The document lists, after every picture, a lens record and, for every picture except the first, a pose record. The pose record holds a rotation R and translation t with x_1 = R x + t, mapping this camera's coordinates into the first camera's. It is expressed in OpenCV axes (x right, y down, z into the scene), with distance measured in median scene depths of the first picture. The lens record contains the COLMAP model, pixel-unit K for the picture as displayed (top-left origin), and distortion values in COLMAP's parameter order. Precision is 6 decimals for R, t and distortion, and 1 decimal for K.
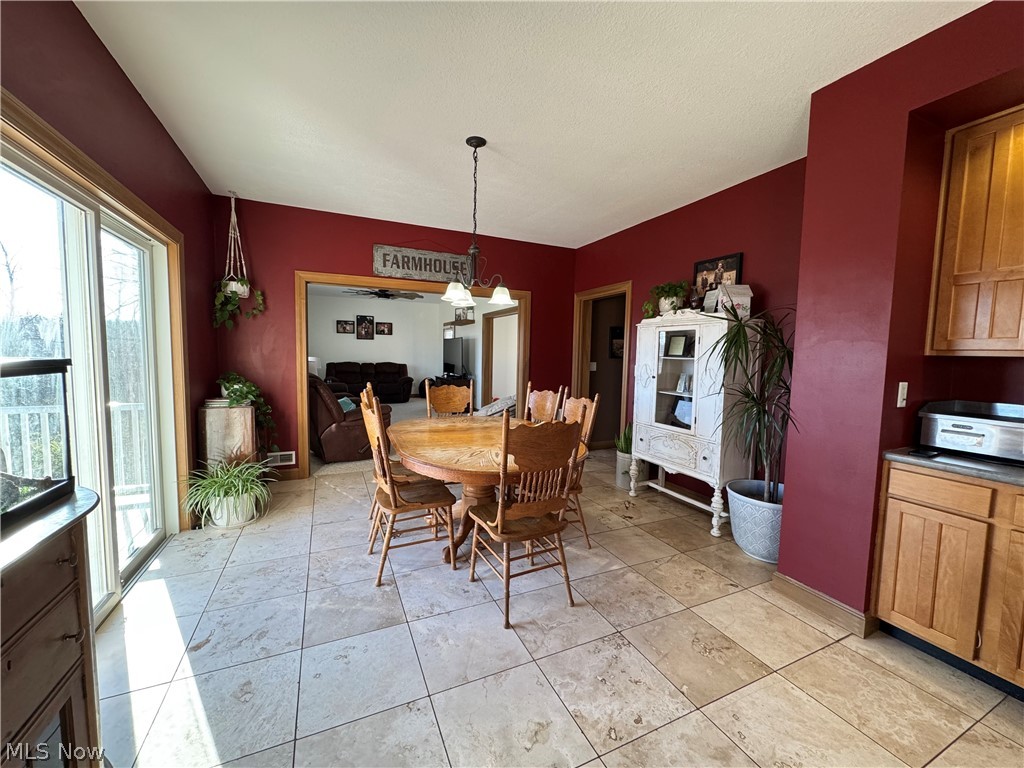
lens RADIAL K [[405.4, 0, 513.6], [0, 405.4, 388.2], [0, 0, 1]] dist [-0.001133, 0.000247]
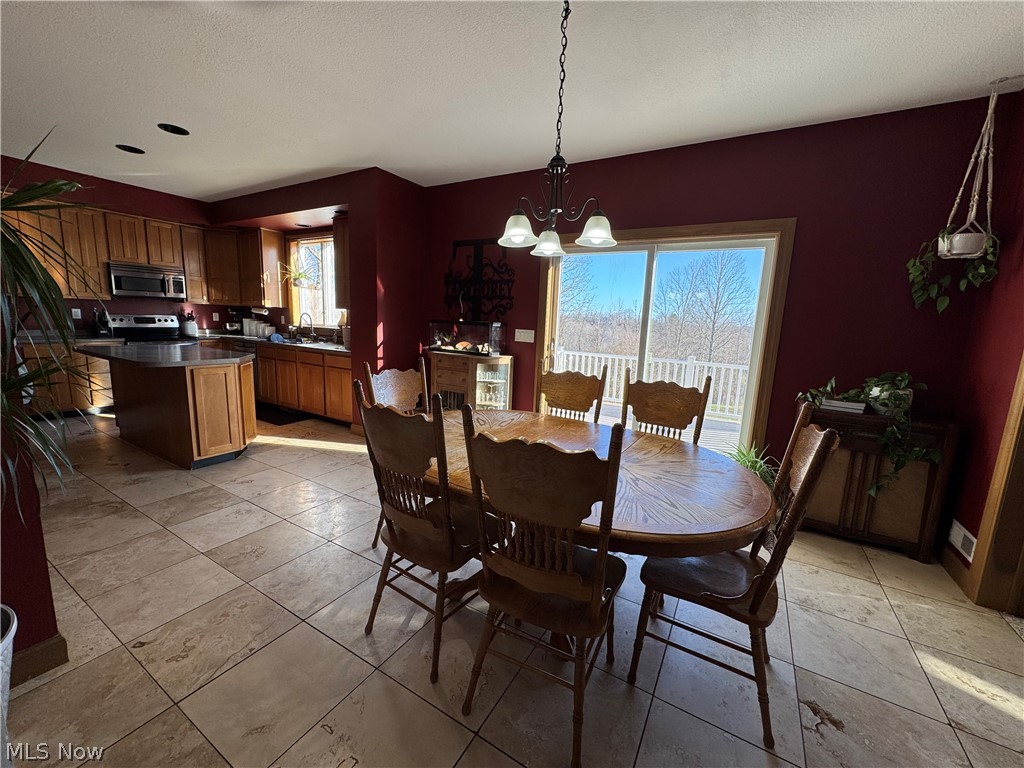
lens RADIAL K [[405.4, 0, 514.4], [0, 405.4, 387.2], [0, 0, 1]] dist [-0.001133, 0.000247]
pose [[-0.812872, 0.033720, -0.581466, 0.400093], [-0.103186, 0.974194, 0.200746, -0.134780], [0.573230, 0.223180, -0.788415, 1.745971]]
